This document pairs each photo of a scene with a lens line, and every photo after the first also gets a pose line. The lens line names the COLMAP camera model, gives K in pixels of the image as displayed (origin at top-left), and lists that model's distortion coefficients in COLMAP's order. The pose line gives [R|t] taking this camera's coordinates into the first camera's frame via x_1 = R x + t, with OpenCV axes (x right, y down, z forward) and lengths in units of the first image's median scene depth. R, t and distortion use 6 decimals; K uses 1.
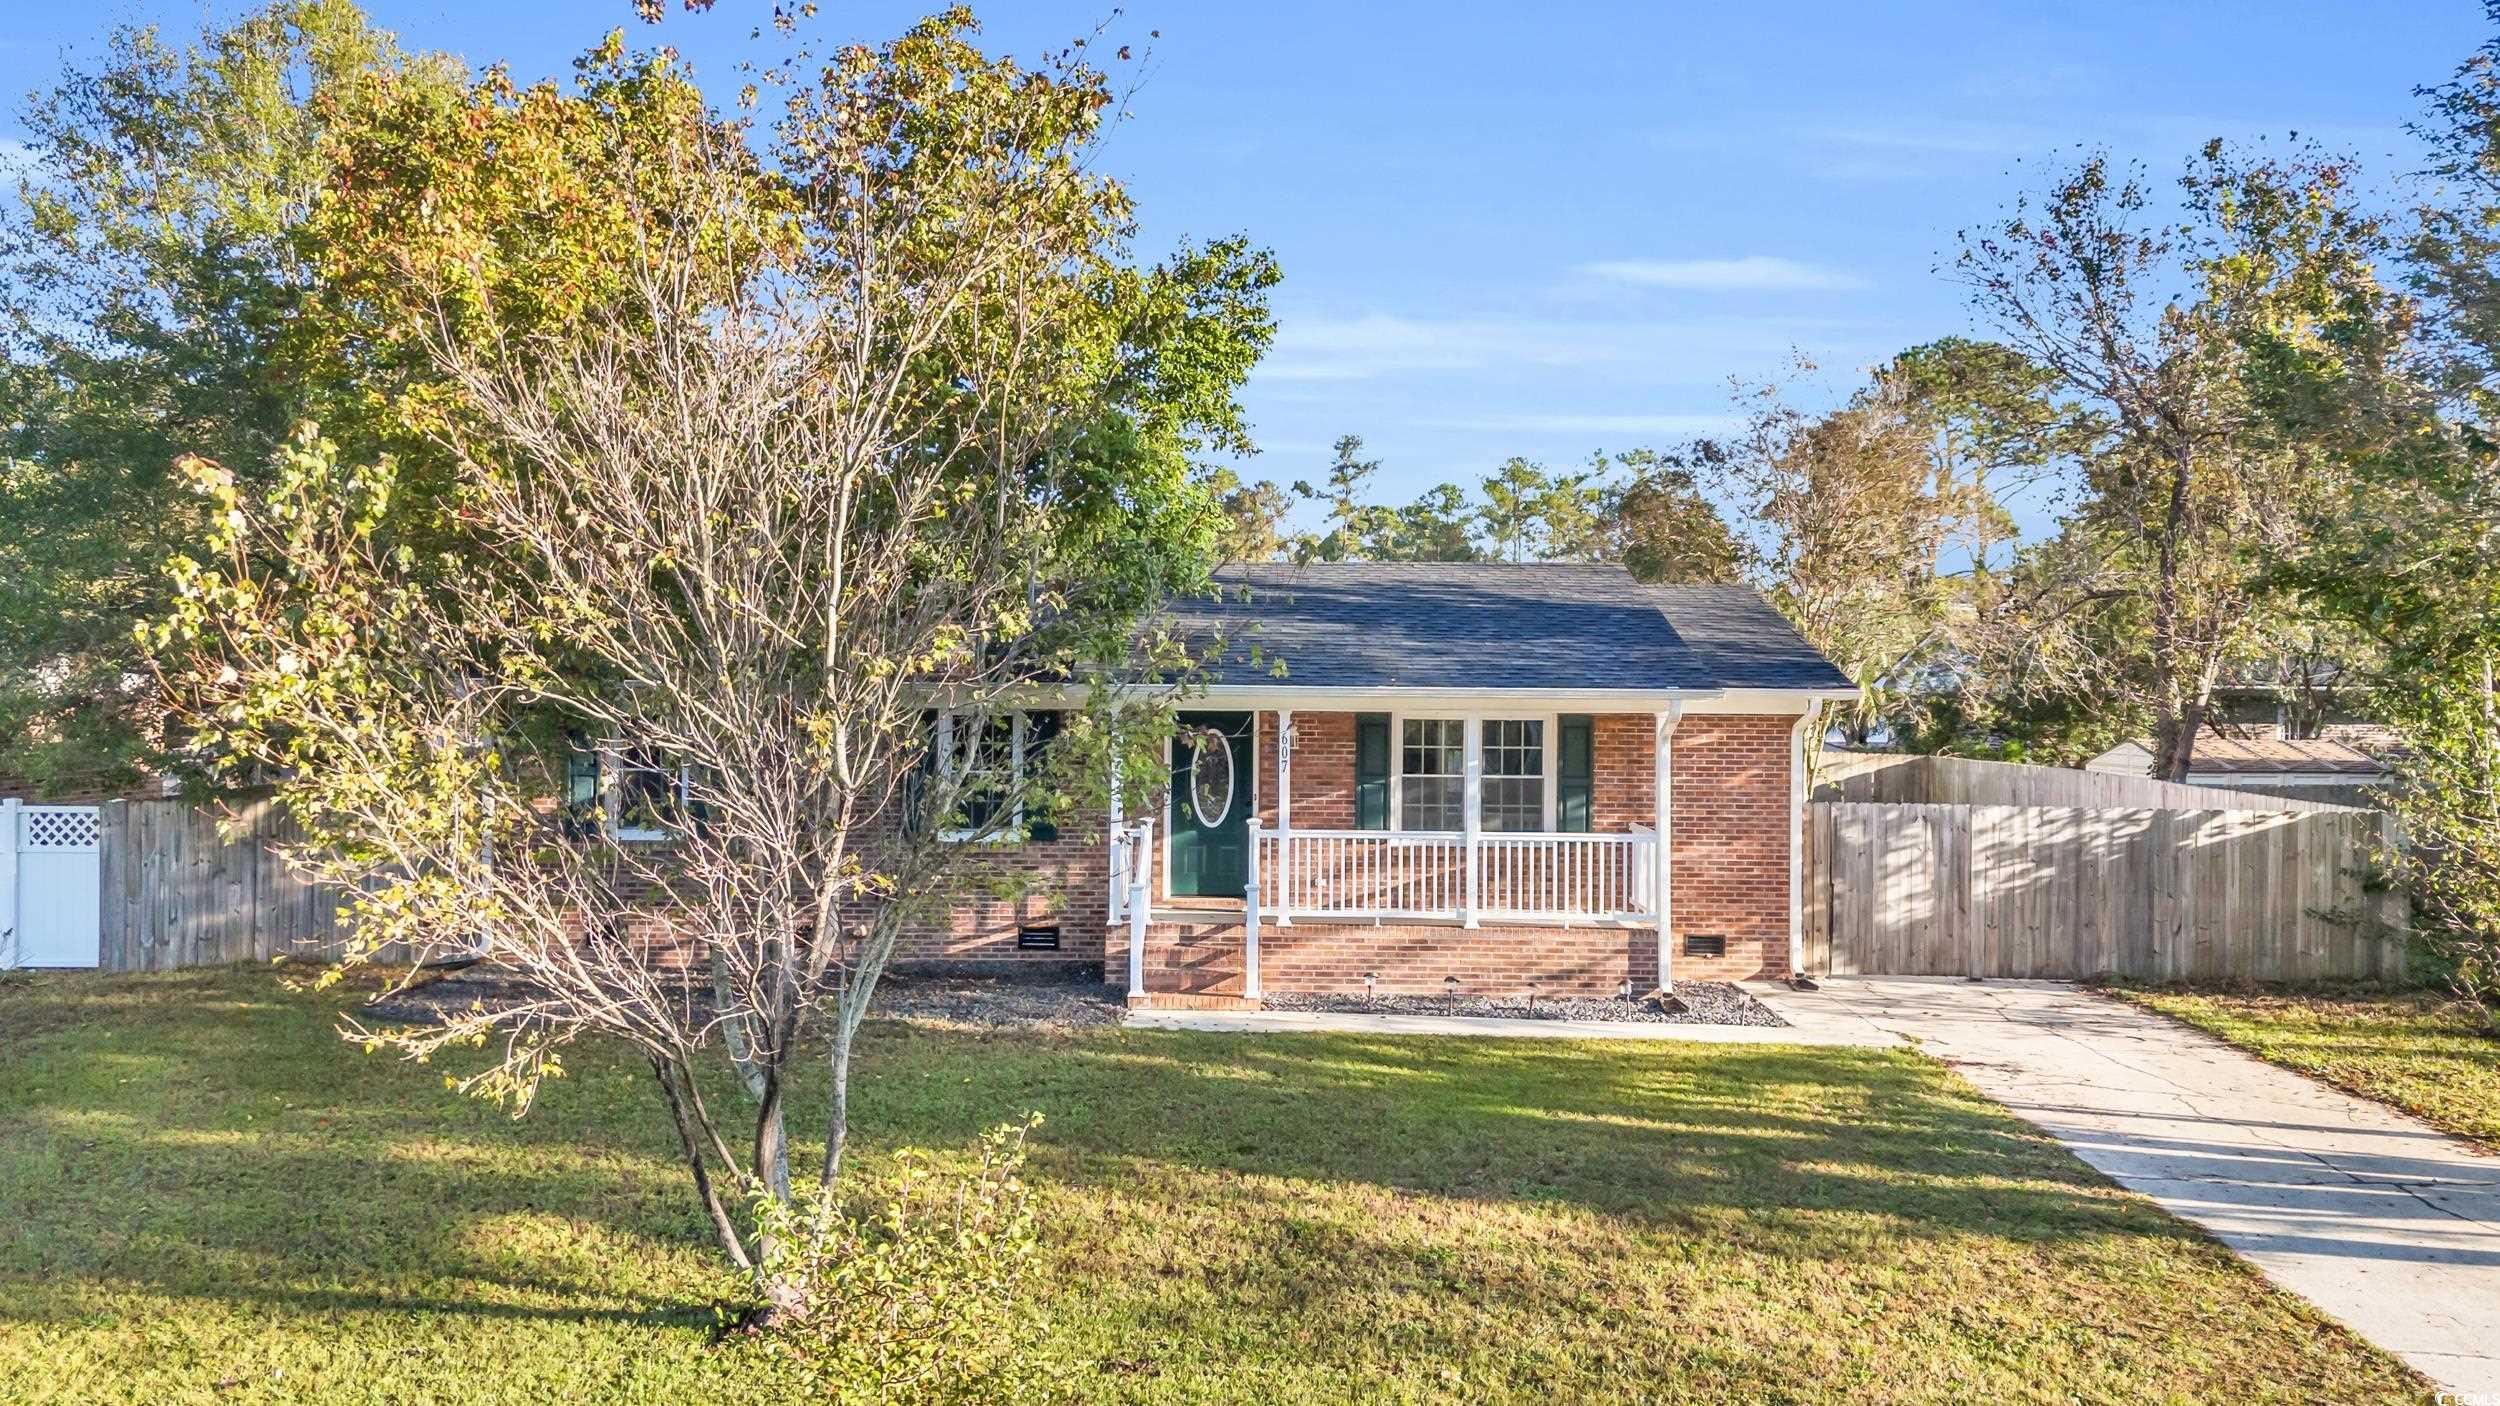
lens RADIAL K [[1866.2, 0, 1260.7], [0, 1866.2, 700.6], [0, 0, 1]] dist [0.067357, -0.055553]
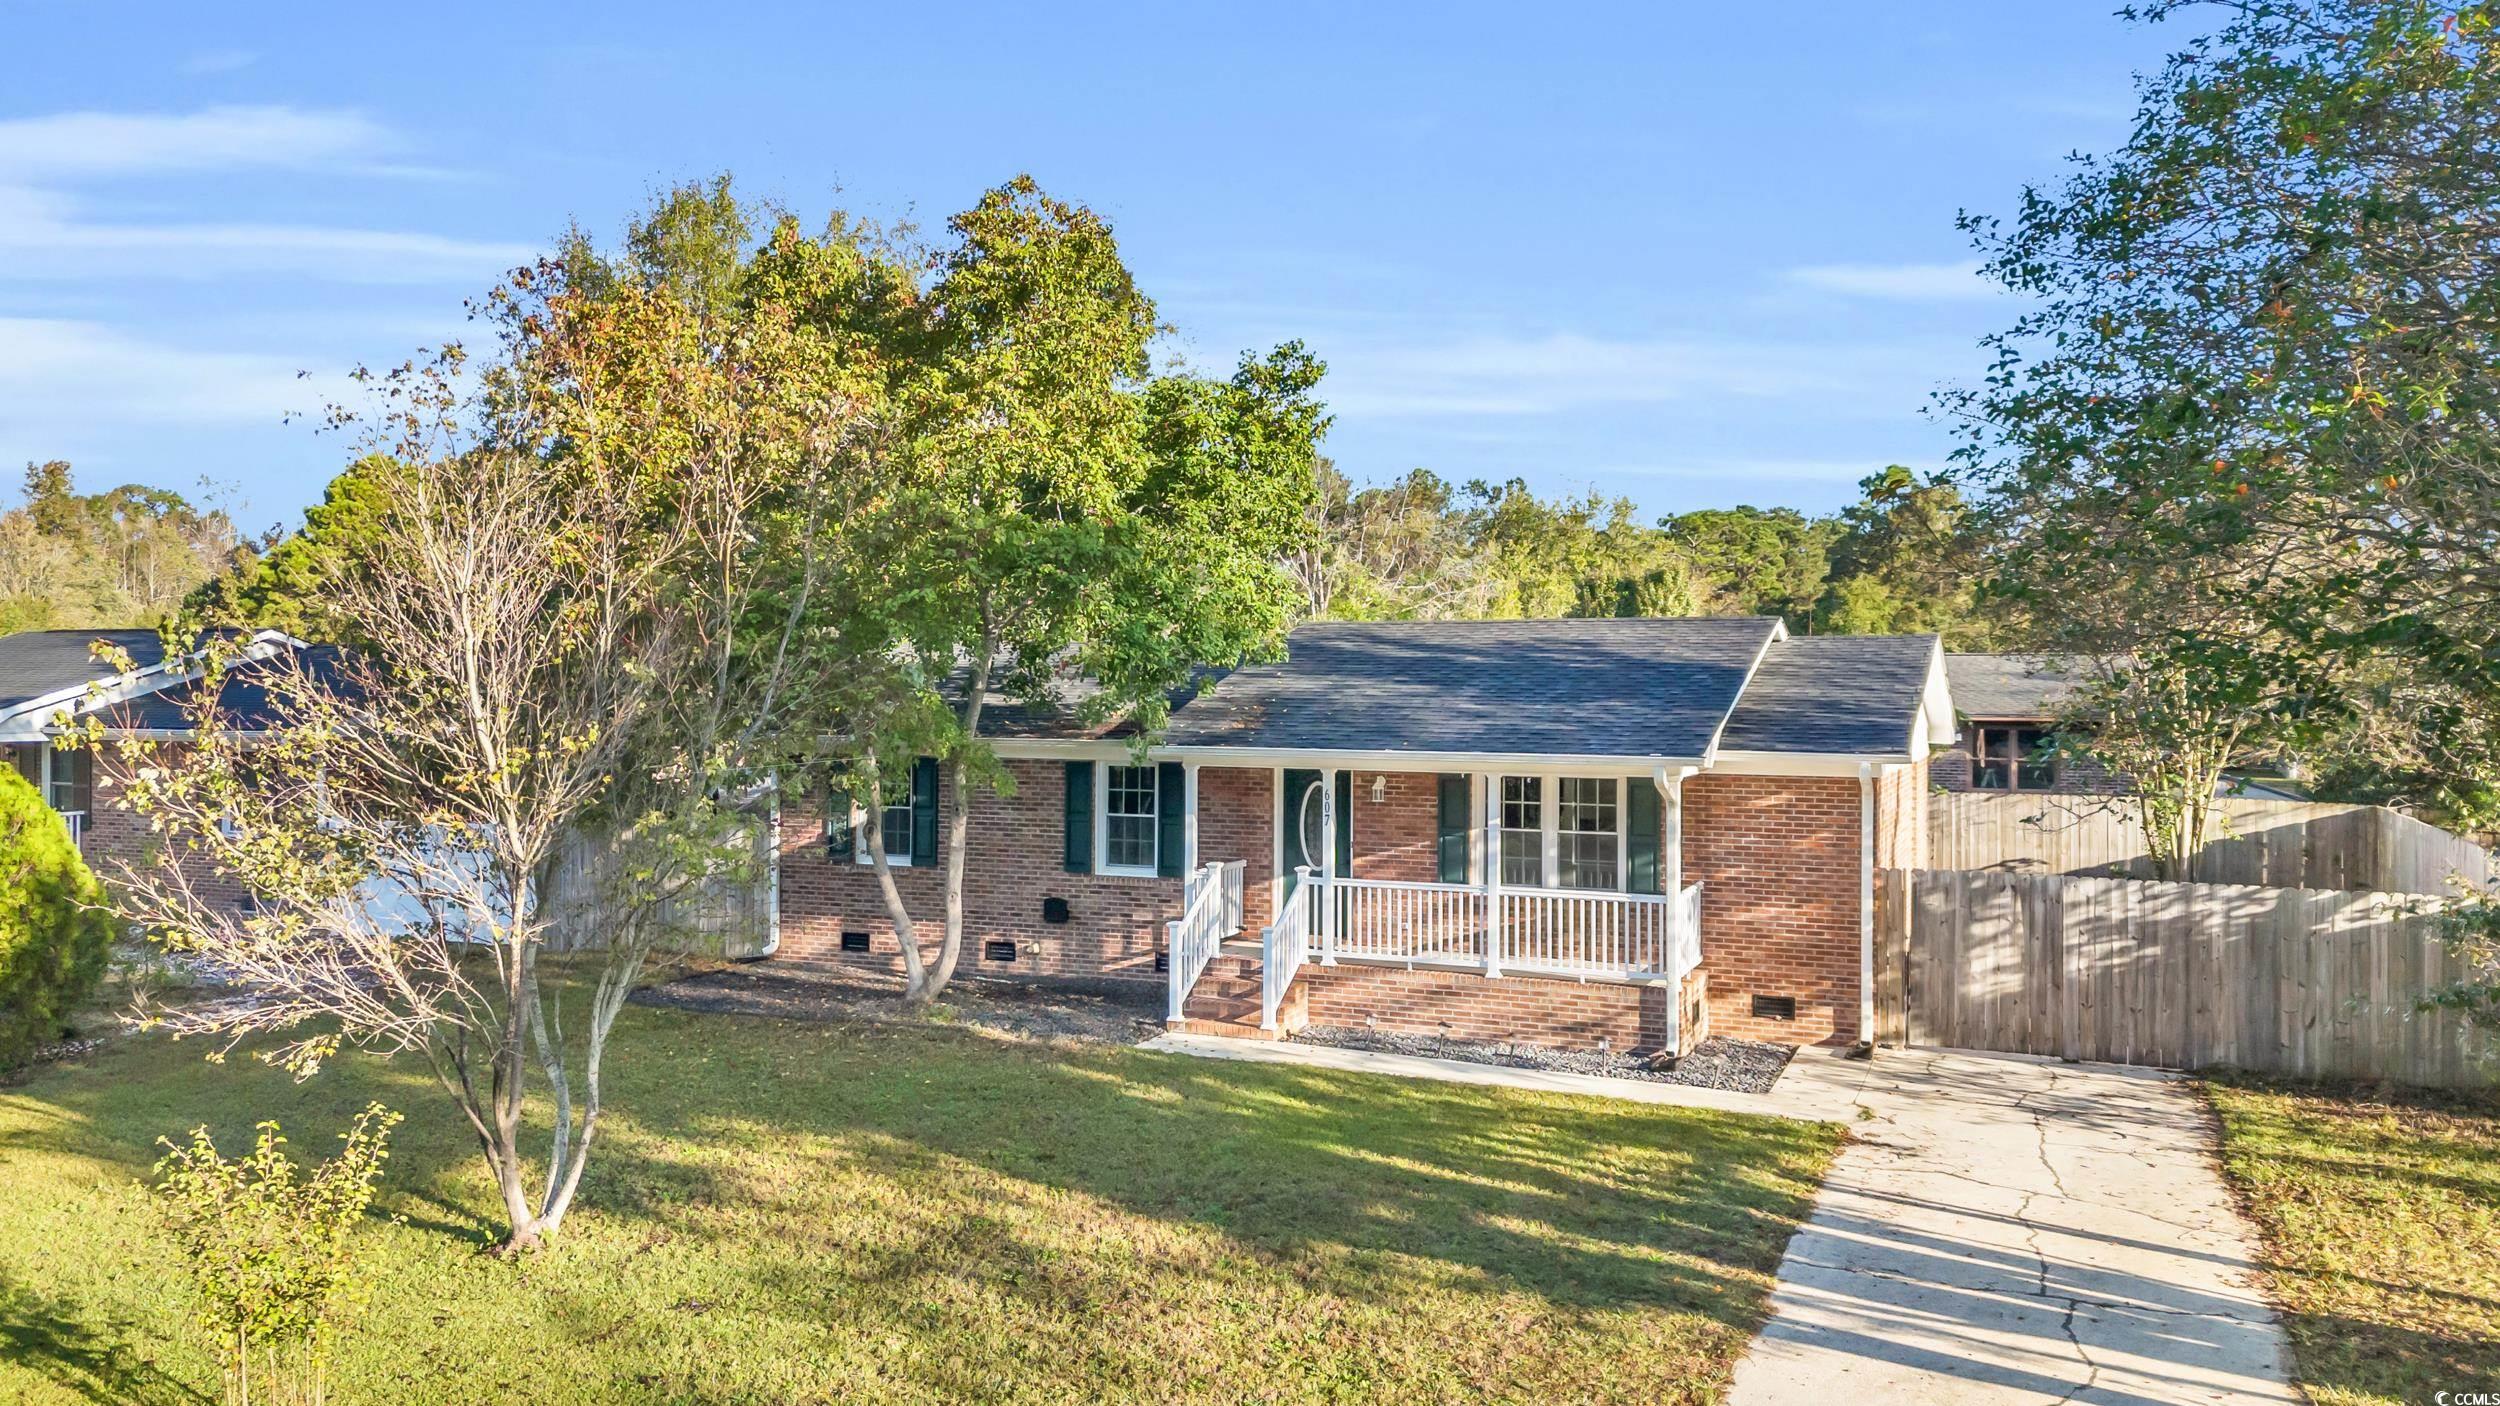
lens RADIAL K [[1866.2, 0, 1260.7], [0, 1866.2, 700.6], [0, 0, 1]] dist [0.067357, -0.055553]
pose [[0.925345, 0.000226, -0.379126, 0.370385], [-0.001144, 0.999997, -0.002195, -0.030895], [0.379124, 0.002465, 0.925343, -0.031486]]
